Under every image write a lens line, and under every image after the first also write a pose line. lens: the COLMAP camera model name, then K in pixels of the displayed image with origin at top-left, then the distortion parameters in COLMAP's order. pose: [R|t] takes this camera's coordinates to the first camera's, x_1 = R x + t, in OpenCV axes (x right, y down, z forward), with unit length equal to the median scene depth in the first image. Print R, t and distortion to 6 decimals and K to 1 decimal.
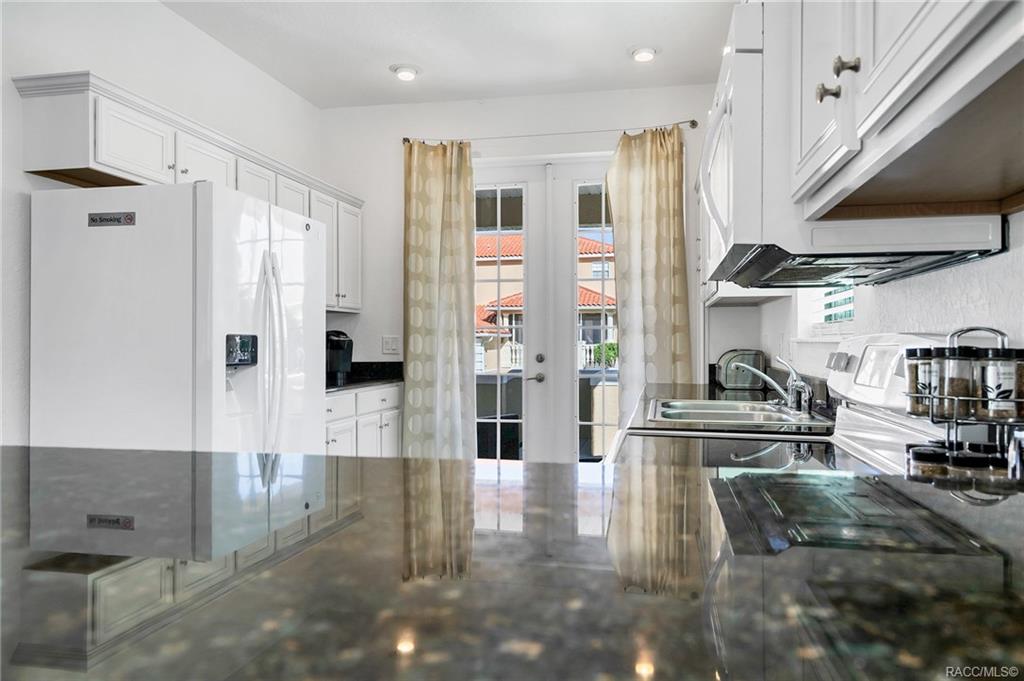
lens RADIAL K [[707.7, 0, 512.0], [0, 707.7, 340.5], [0, 0, 1]] dist [0.000961, 0.000342]
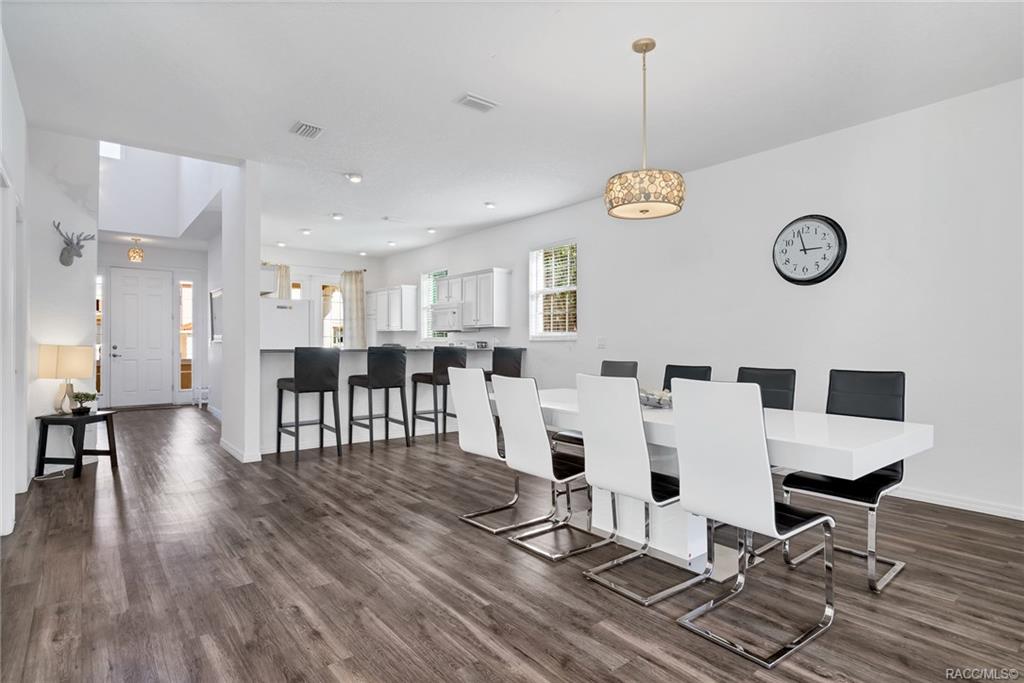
lens RADIAL K [[529.8, 0, 512.0], [0, 529.8, 341.5], [0, 0, 1]] dist [-0.001413, -0.000463]
pose [[0.630850, 0.001433, 0.775903, -1.143246], [-0.002046, 0.999998, -0.000183, 0.001310], [-0.775902, -0.001473, 0.630852, -0.961935]]
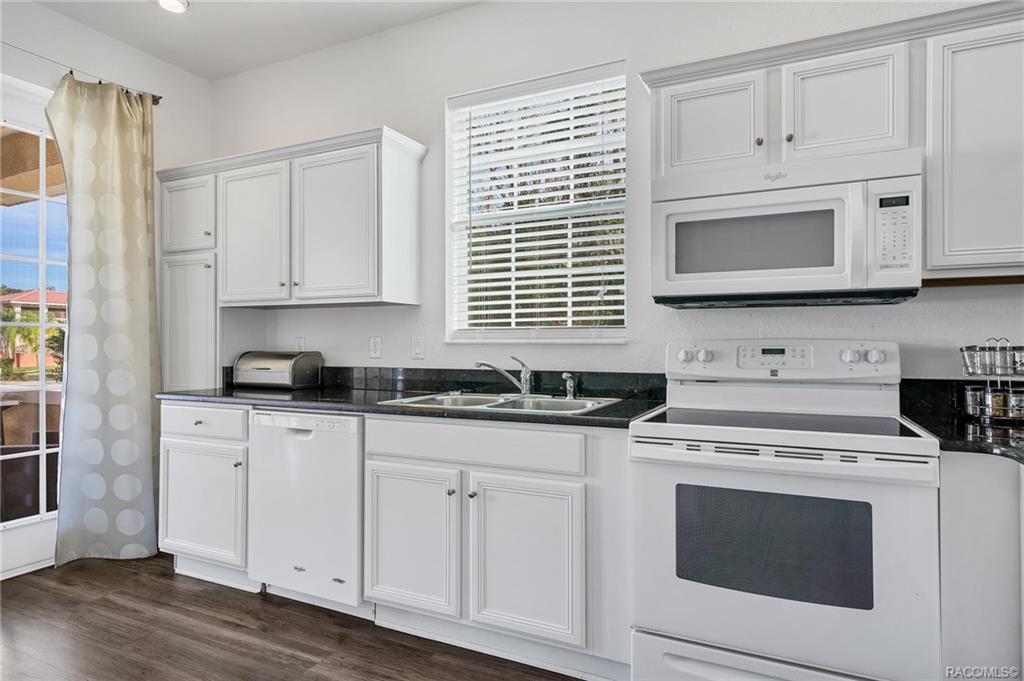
lens RADIAL K [[558.1, 0, 512.0], [0, 558.1, 340.5], [0, 0, 1]] dist [0.004864, 0.001020]
pose [[0.219805, 0.006060, 0.975525, -0.337628], [-0.004590, 0.999976, -0.005178, -0.000498], [-0.975533, -0.003339, 0.219828, 0.408922]]
